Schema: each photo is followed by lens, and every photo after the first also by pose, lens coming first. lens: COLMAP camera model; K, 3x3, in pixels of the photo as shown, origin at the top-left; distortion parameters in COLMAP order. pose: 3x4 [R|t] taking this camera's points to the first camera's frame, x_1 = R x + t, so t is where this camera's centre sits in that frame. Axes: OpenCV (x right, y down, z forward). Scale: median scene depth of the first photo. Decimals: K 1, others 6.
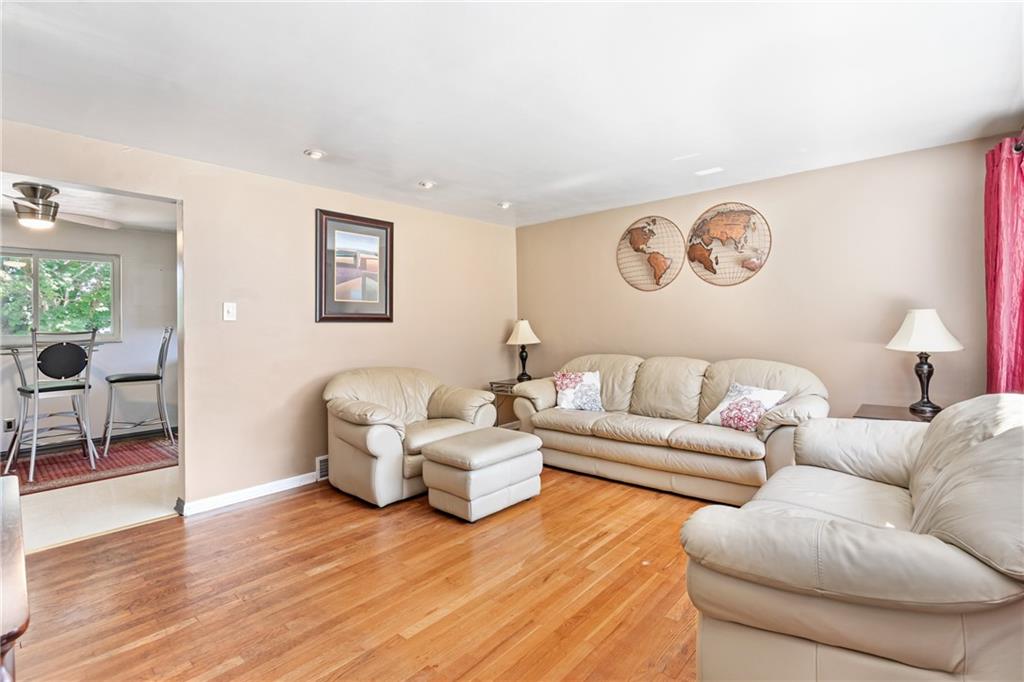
lens RADIAL K [[468.1, 0, 509.8], [0, 468.1, 319.8], [0, 0, 1]] dist [0.000368, -0.001230]
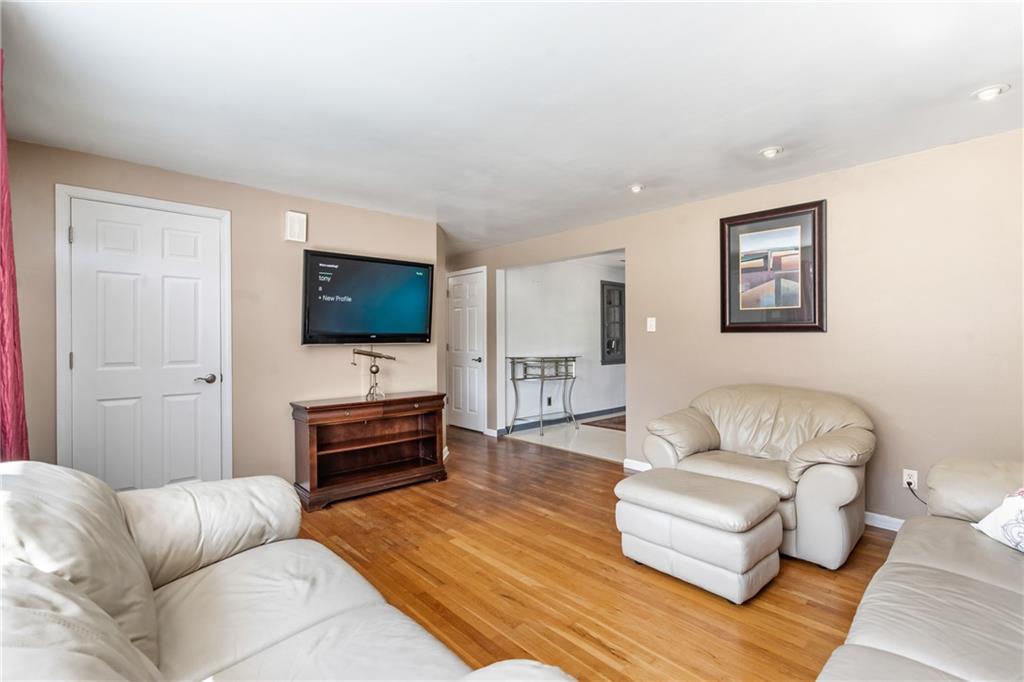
lens RADIAL K [[468.1, 0, 523.0], [0, 468.1, 336.7], [0, 0, 1]] dist [0.000368, -0.001230]
pose [[-0.076631, 0.017005, -0.996914, 0.580054], [0.014718, 0.999765, 0.015922, -0.007538], [0.996951, -0.013453, -0.076863, 0.613553]]
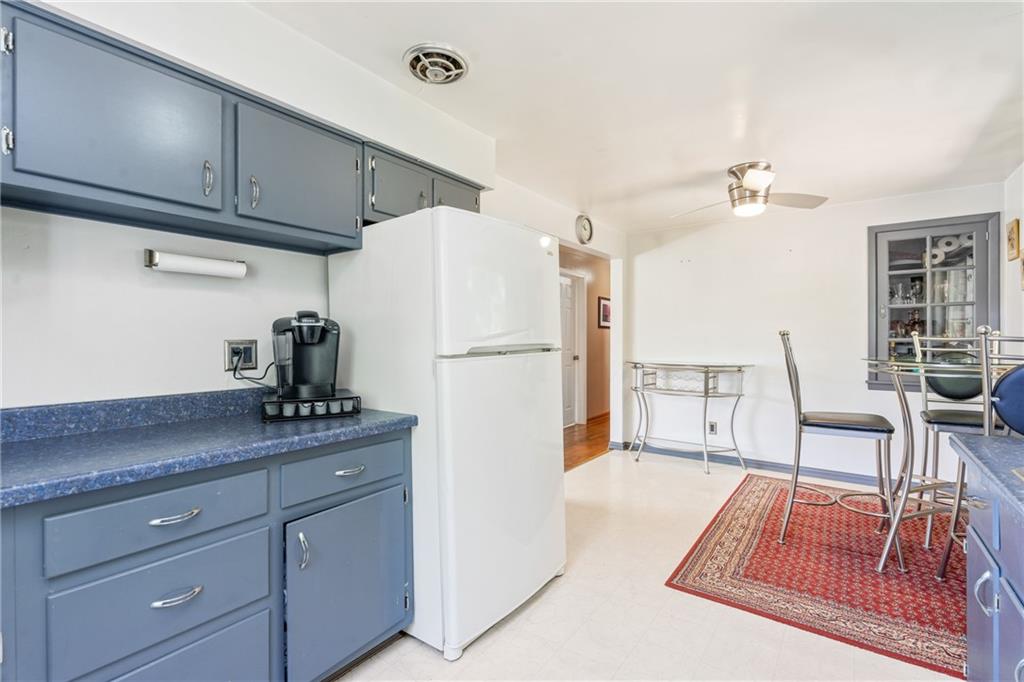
lens RADIAL K [[468.1, 0, 511.8], [0, 468.1, 336.7], [0, 0, 1]] dist [0.000368, -0.001230]
pose [[-0.994365, 0.020056, -0.104096, -0.454169], [0.020359, 0.999791, -0.001850, 0.017013], [0.104037, -0.003959, -0.994566, 1.652718]]
